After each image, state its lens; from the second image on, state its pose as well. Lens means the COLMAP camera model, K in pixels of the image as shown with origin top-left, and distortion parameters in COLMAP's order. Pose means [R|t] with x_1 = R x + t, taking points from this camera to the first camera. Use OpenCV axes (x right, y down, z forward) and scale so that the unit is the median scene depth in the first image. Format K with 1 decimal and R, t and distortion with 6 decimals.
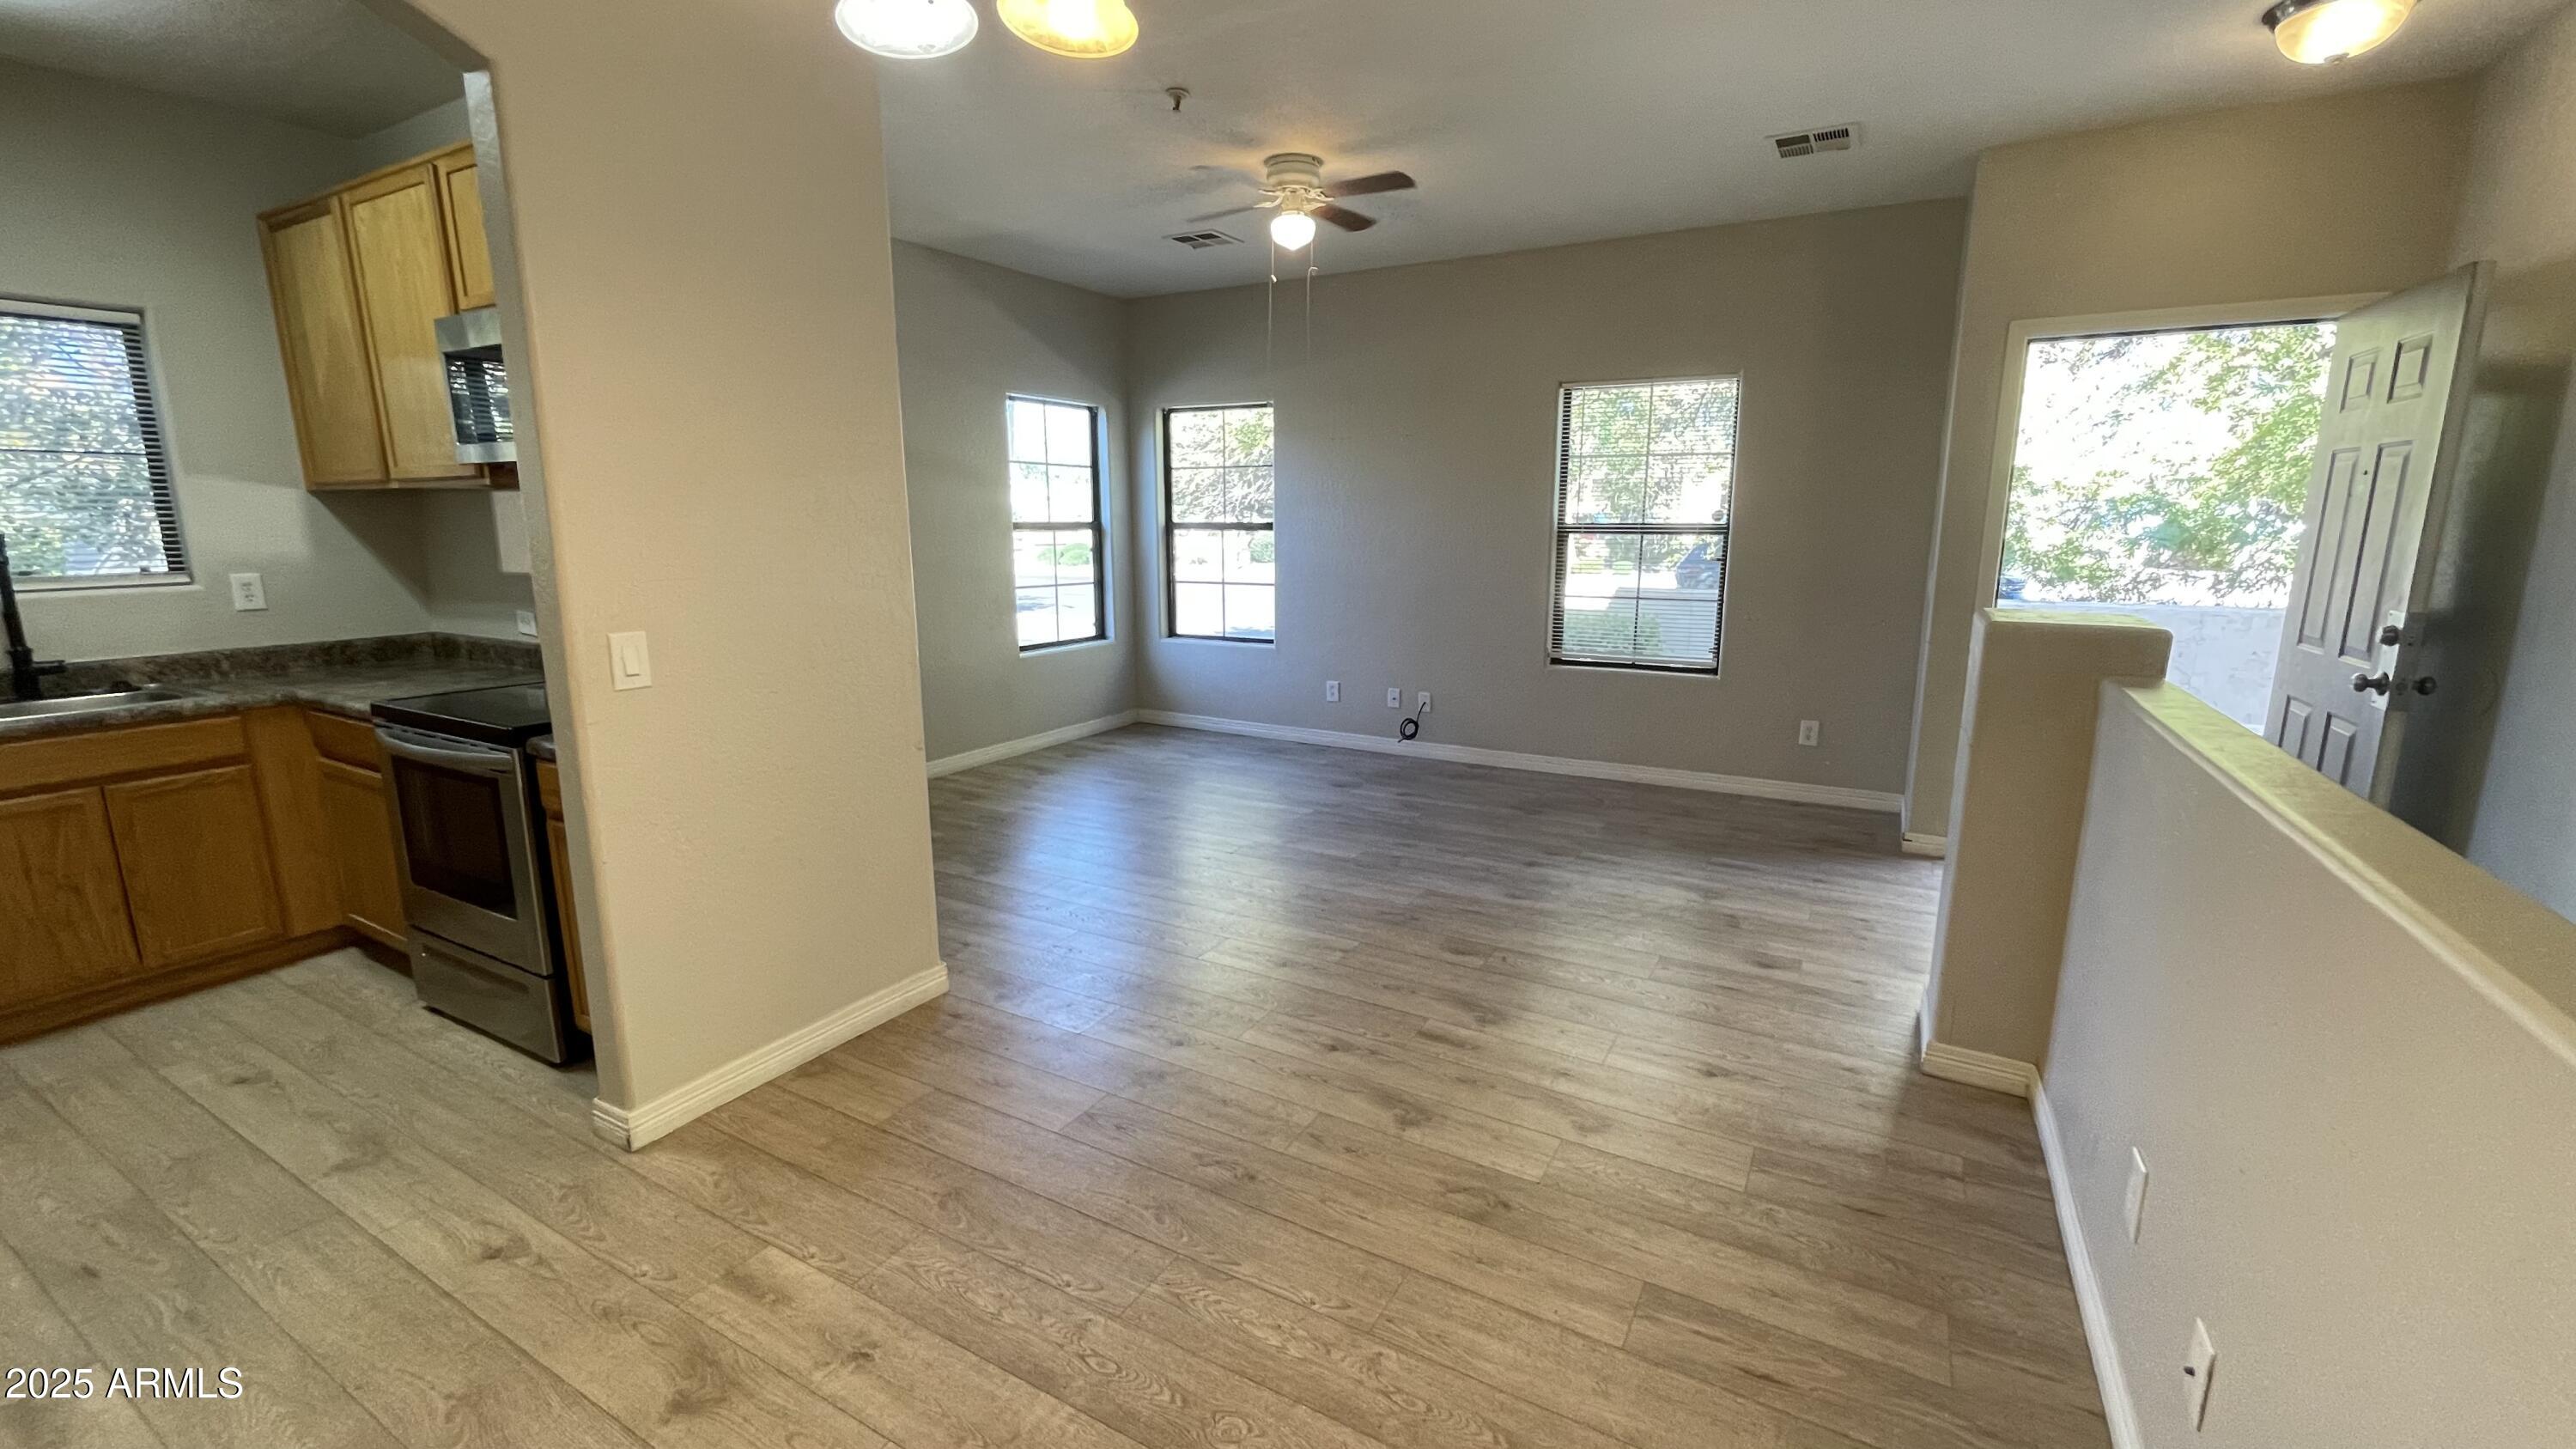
lens RADIAL K [[1043.5, 0, 1288.0], [0, 1043.5, 724.5], [0, 0, 1]] dist [-0.002602, -0.000296]
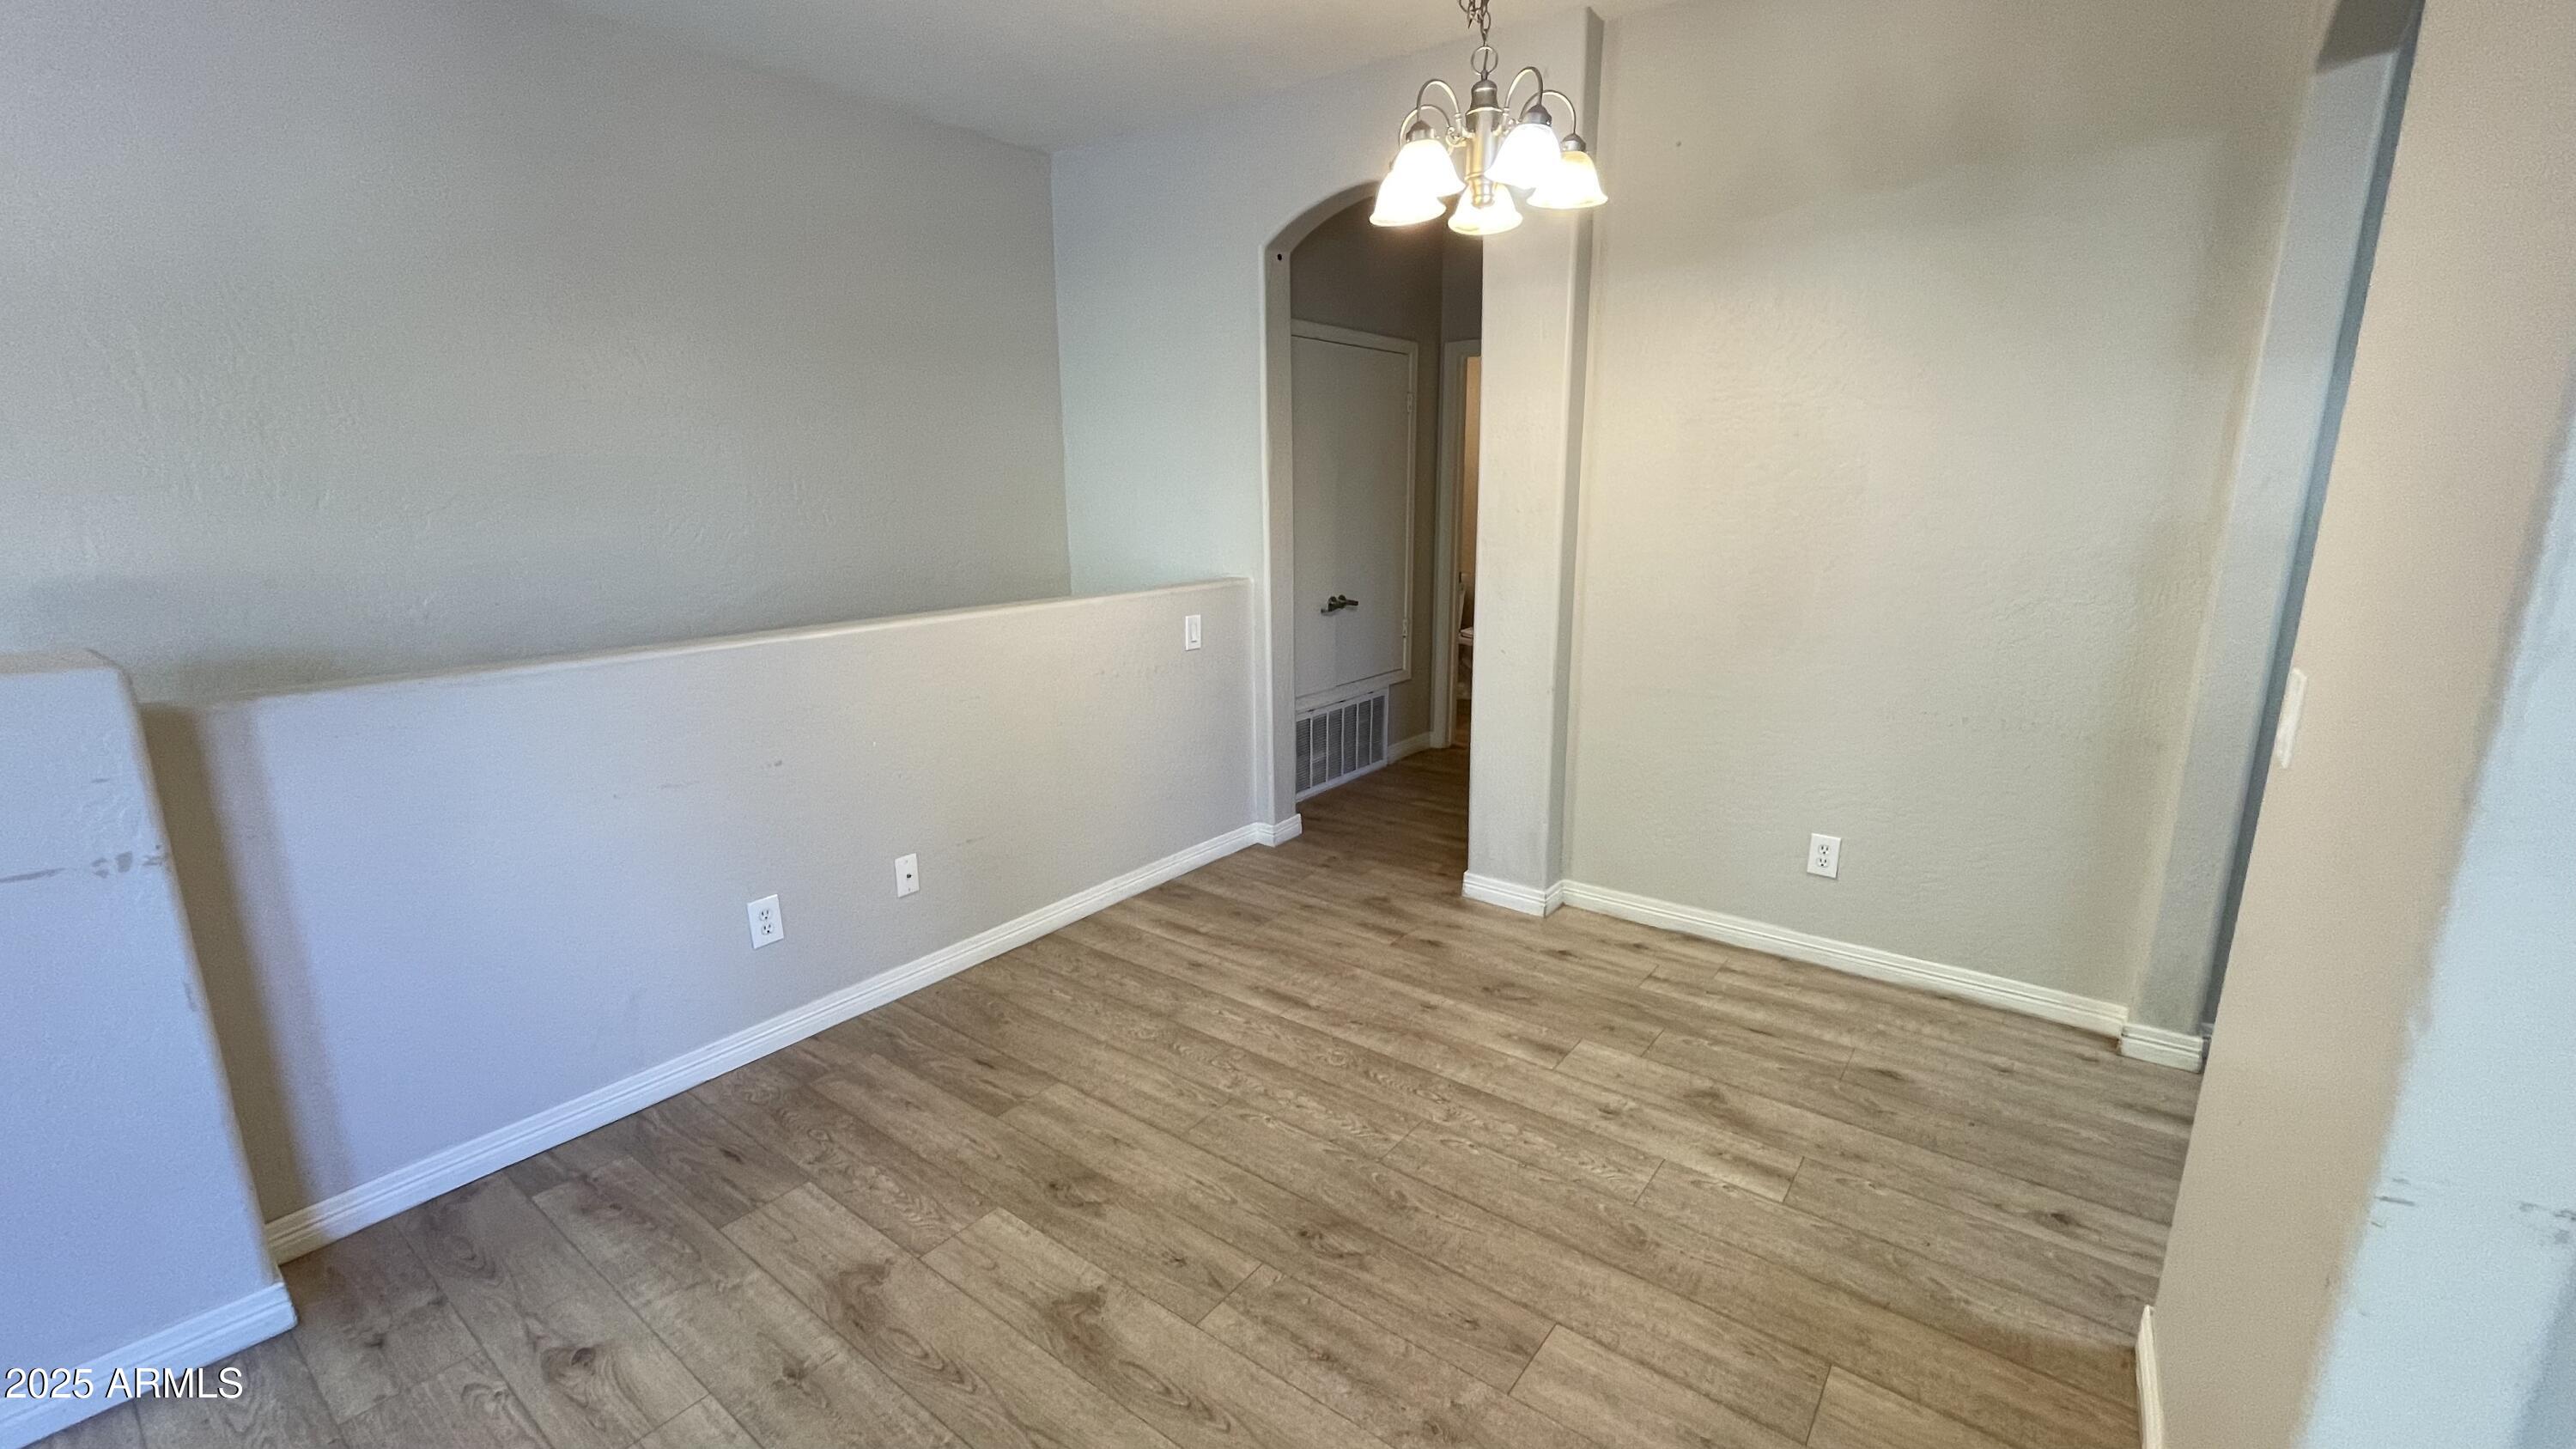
lens RADIAL K [[1043.5, 0, 1288.0], [0, 1043.5, 724.5], [0, 0, 1]] dist [-0.002602, -0.000296]
pose [[-0.991030, -0.019554, 0.132202, -0.088987], [0.036289, 0.912694, 0.407029, -0.220632], [-0.128619, 0.408176, -0.903797, 1.105708]]
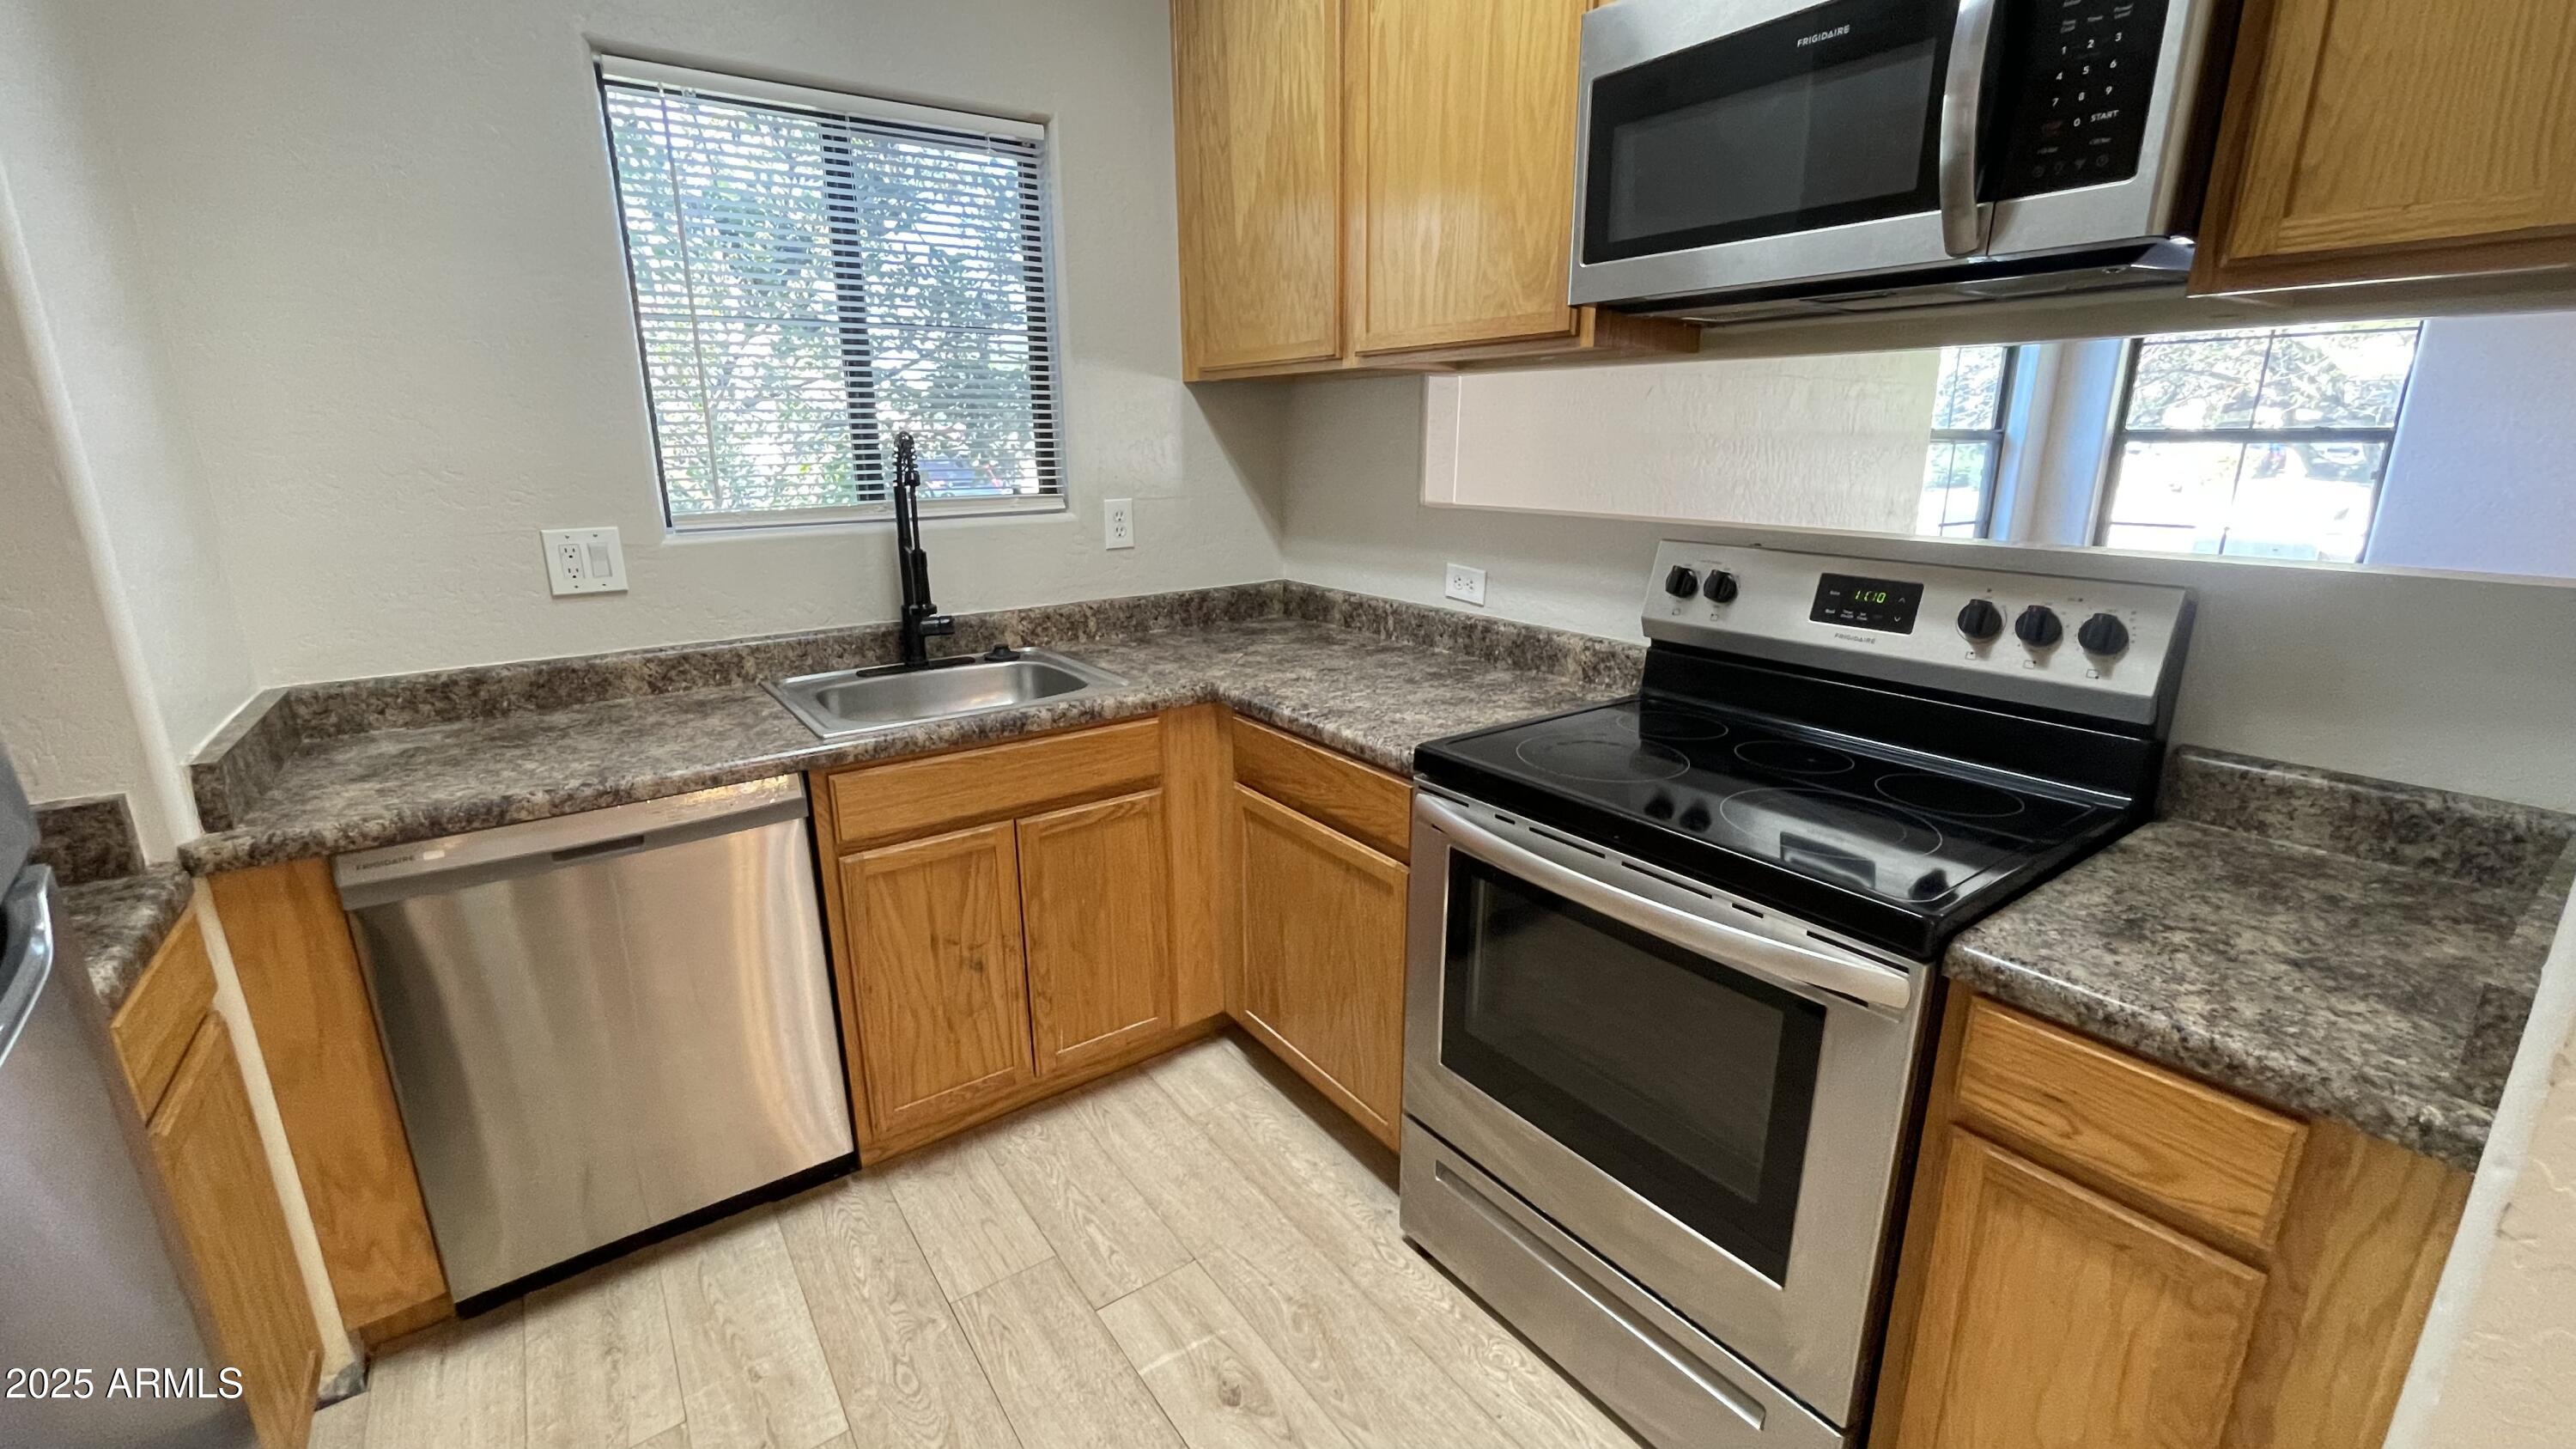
lens RADIAL K [[1052.2, 0, 1285.3], [0, 1052.2, 719.6], [0, 0, 1]] dist [-0.008208, 0.006670]
pose [[0.907058, 0.104334, -0.407874, -0.628076], [-0.075547, 0.993417, 0.086110, -0.068301], [0.414173, -0.047293, 0.908969, 0.403222]]
